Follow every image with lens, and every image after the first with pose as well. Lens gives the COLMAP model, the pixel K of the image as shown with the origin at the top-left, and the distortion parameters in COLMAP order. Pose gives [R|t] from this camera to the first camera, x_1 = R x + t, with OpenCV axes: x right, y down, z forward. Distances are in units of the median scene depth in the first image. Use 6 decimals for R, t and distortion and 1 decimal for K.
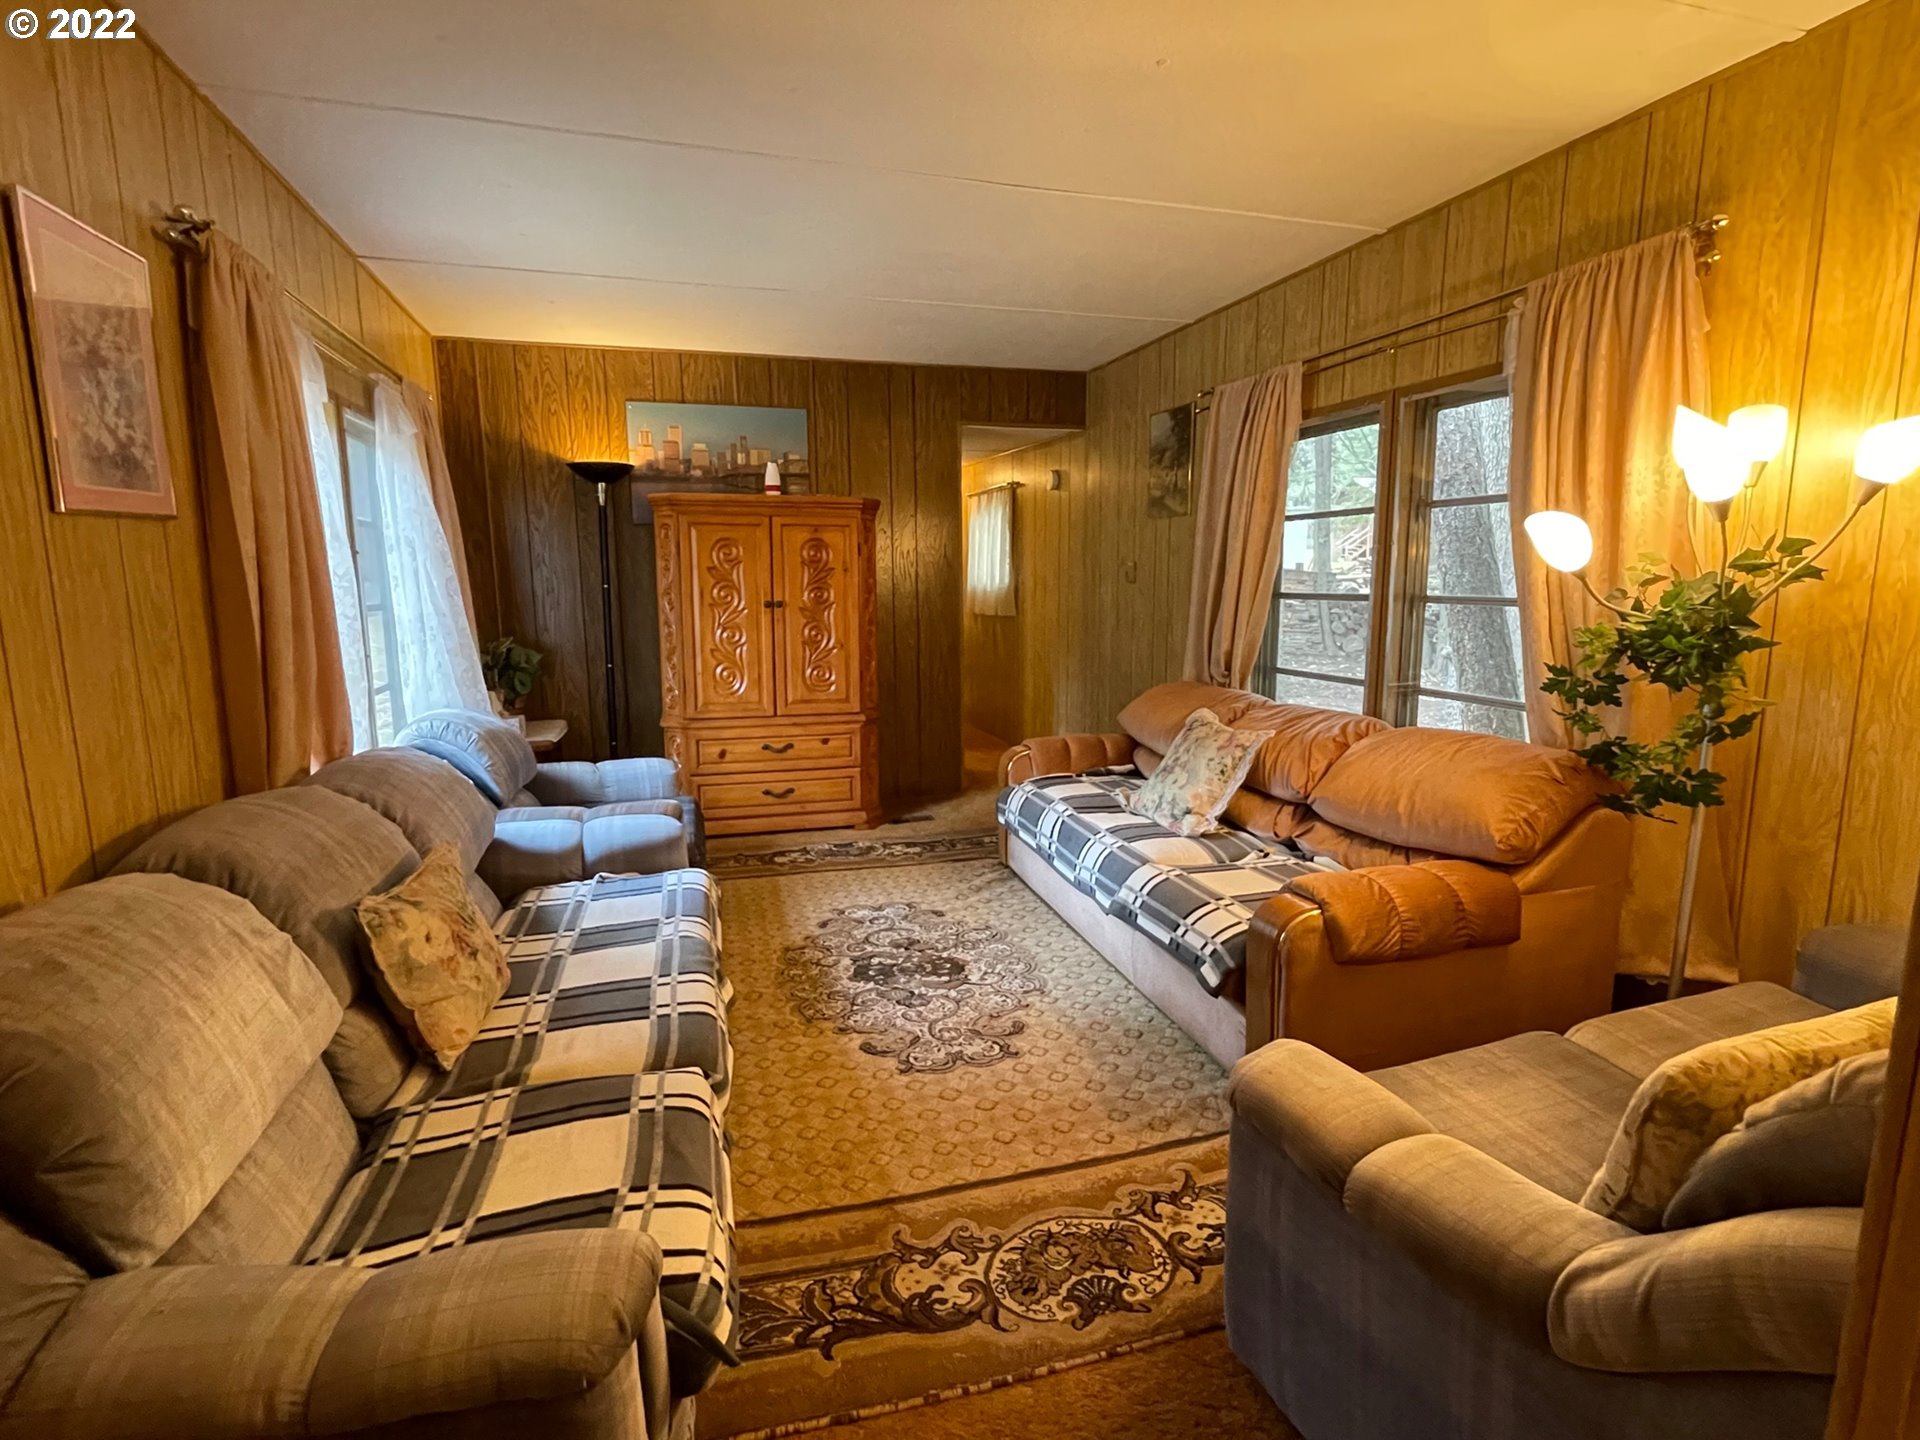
lens RADIAL K [[1010.5, 0, 967.1], [0, 1010.5, 727.8], [0, 0, 1]] dist [-0.000763, -0.000349]
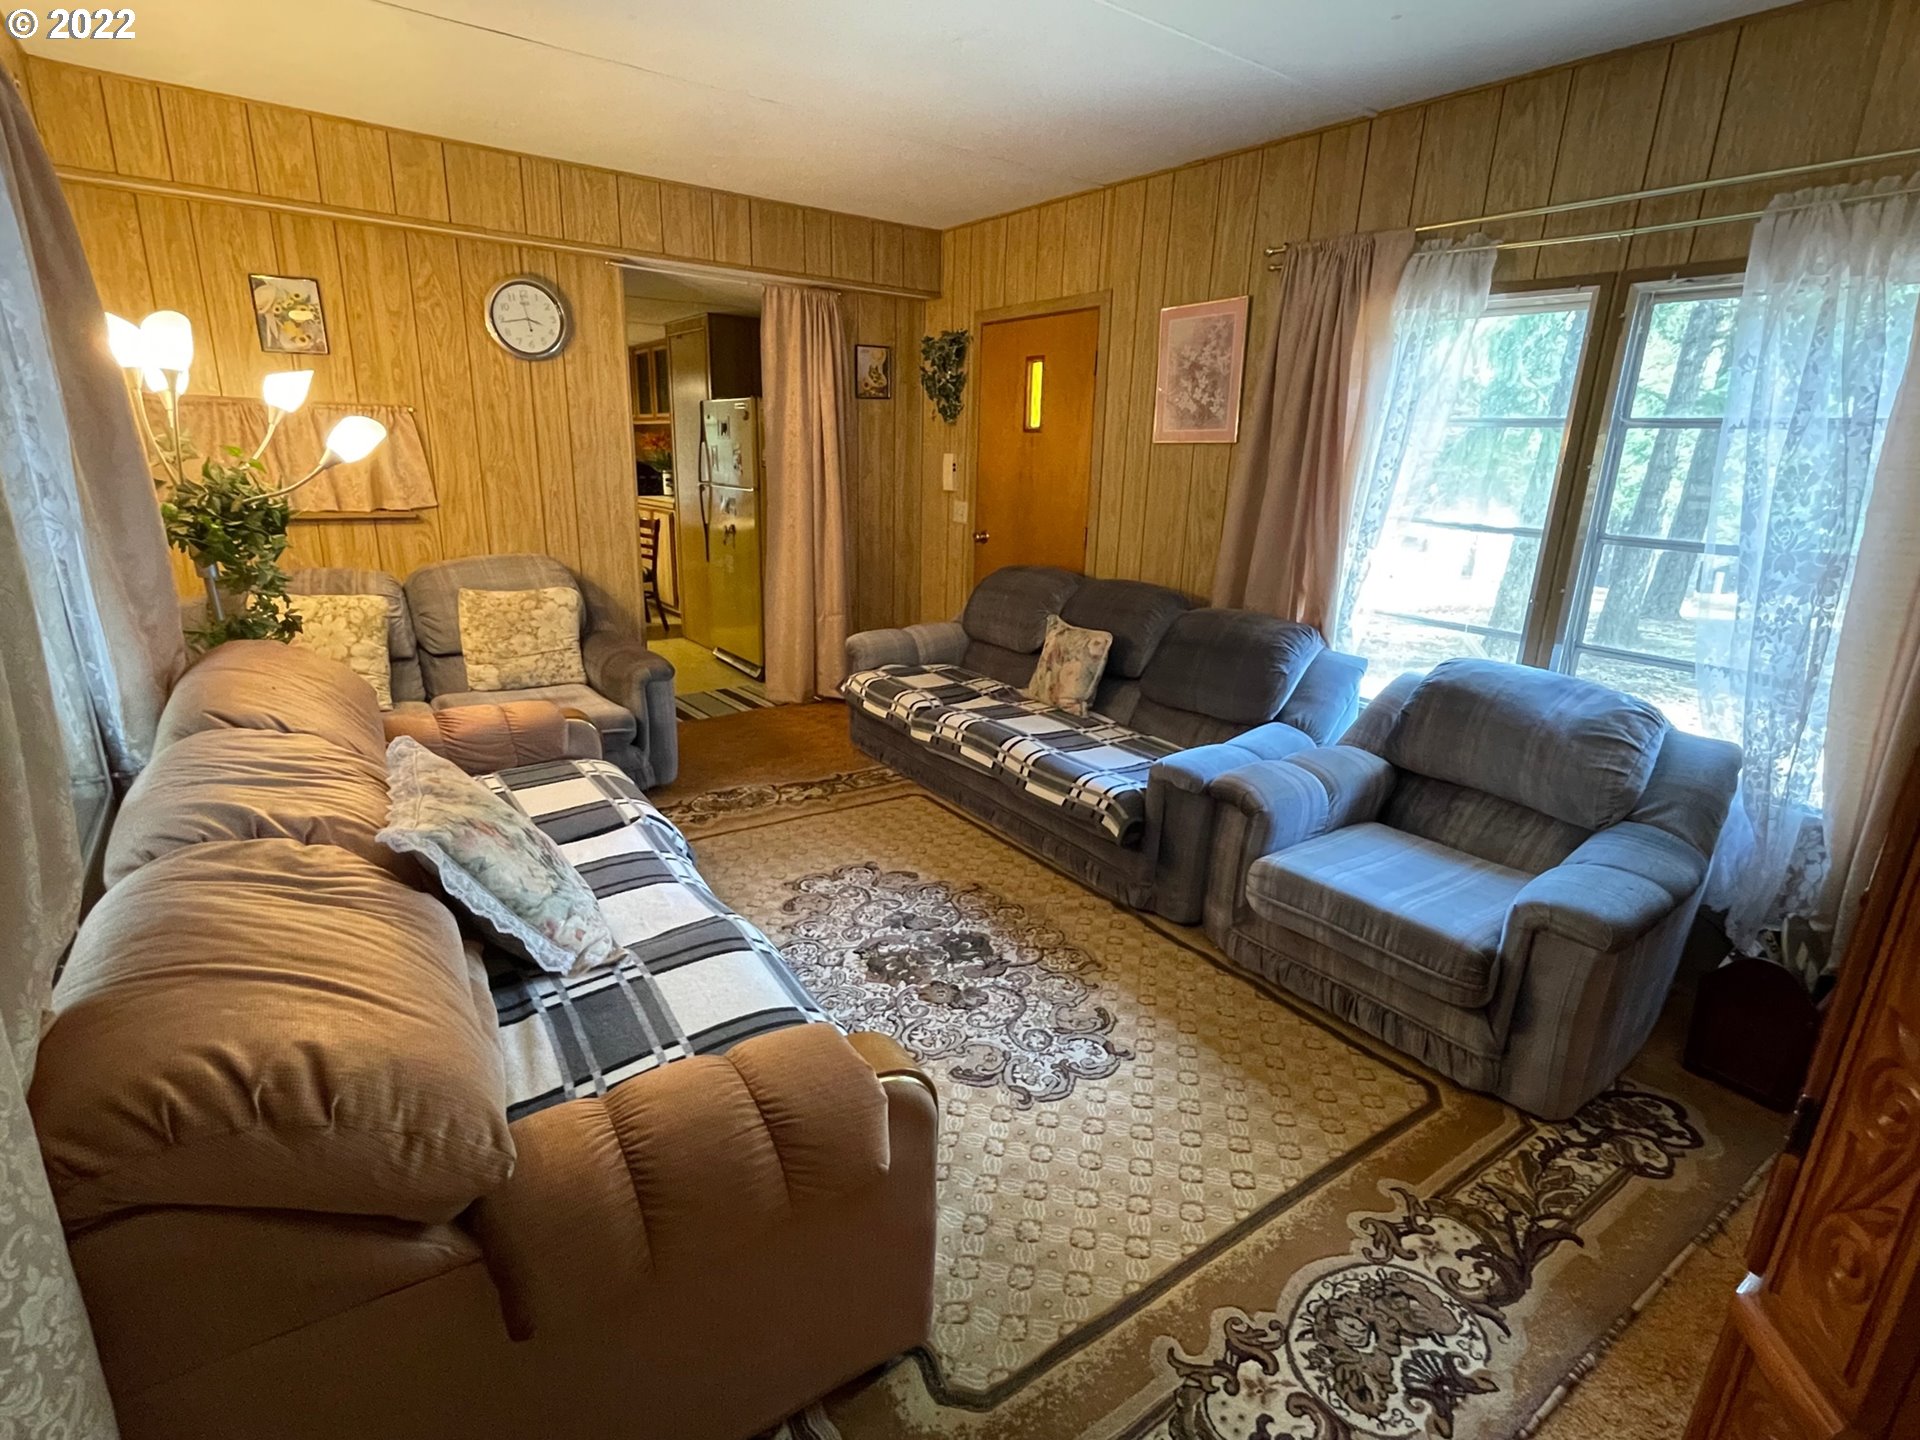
lens RADIAL K [[932.7, 0, 958.7], [0, 932.7, 723.8], [0, 0, 1]] dist [-0.000380, -0.000018]
pose [[-0.950556, 0.070893, -0.302352, 0.152694], [-0.068519, 0.901727, 0.426842, -0.292057], [0.302899, 0.426454, -0.852285, 1.684571]]
